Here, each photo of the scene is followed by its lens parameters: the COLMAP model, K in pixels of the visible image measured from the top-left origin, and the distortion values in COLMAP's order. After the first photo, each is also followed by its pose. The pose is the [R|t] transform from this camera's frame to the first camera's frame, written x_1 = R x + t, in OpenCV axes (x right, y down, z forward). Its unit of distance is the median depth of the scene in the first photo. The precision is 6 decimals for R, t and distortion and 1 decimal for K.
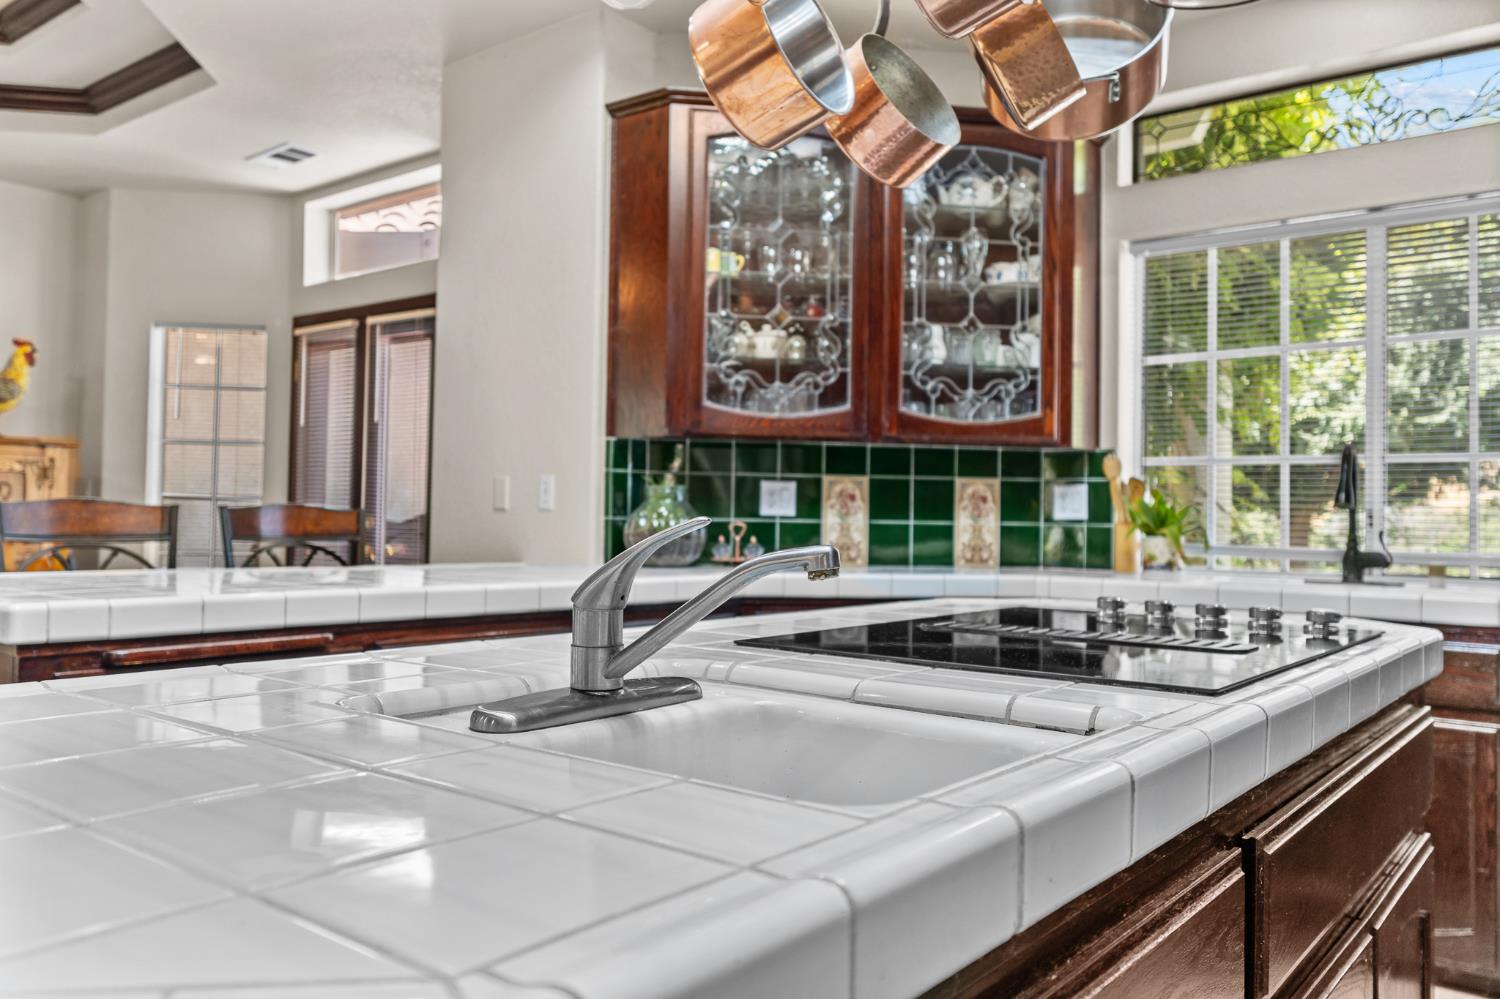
lens RADIAL K [[1156.5, 0, 745.7], [0, 1156.5, 498.2], [0, 0, 1]] dist [0.002365, -0.003292]
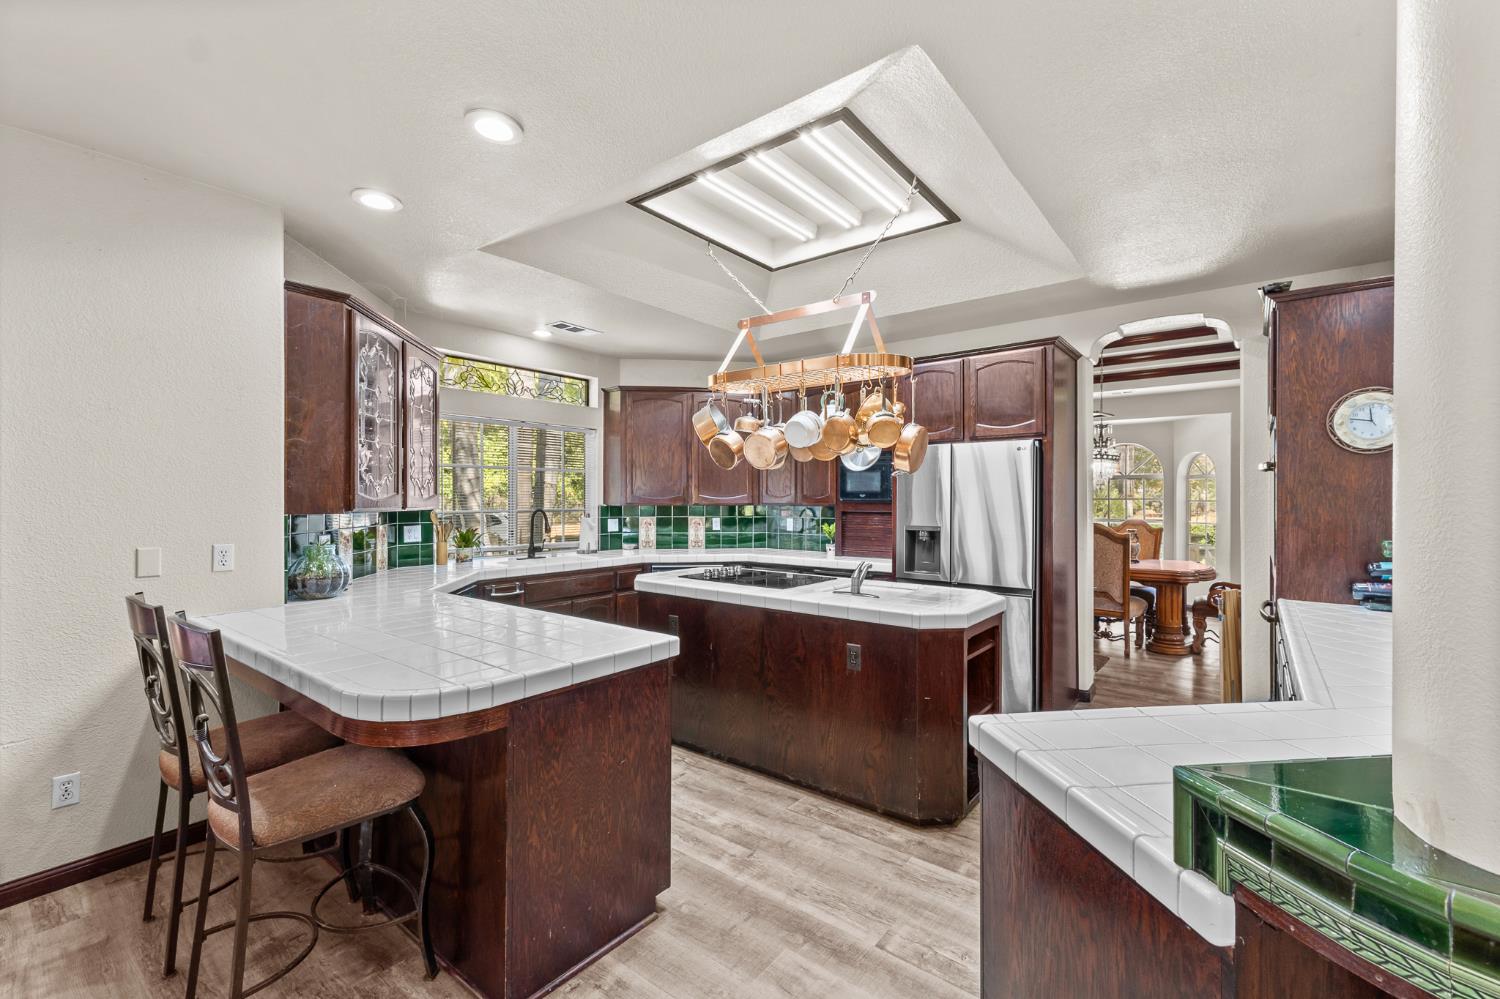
lens RADIAL K [[638.4, 0, 750.0], [0, 638.4, 499.5], [0, 0, 1]] dist [0.009294, 0.000169]
pose [[-0.003317, -0.018170, 0.999829, -0.905601], [-0.016304, 0.999703, 0.018113, -0.093045], [-0.999862, -0.016241, -0.003612, 0.425525]]
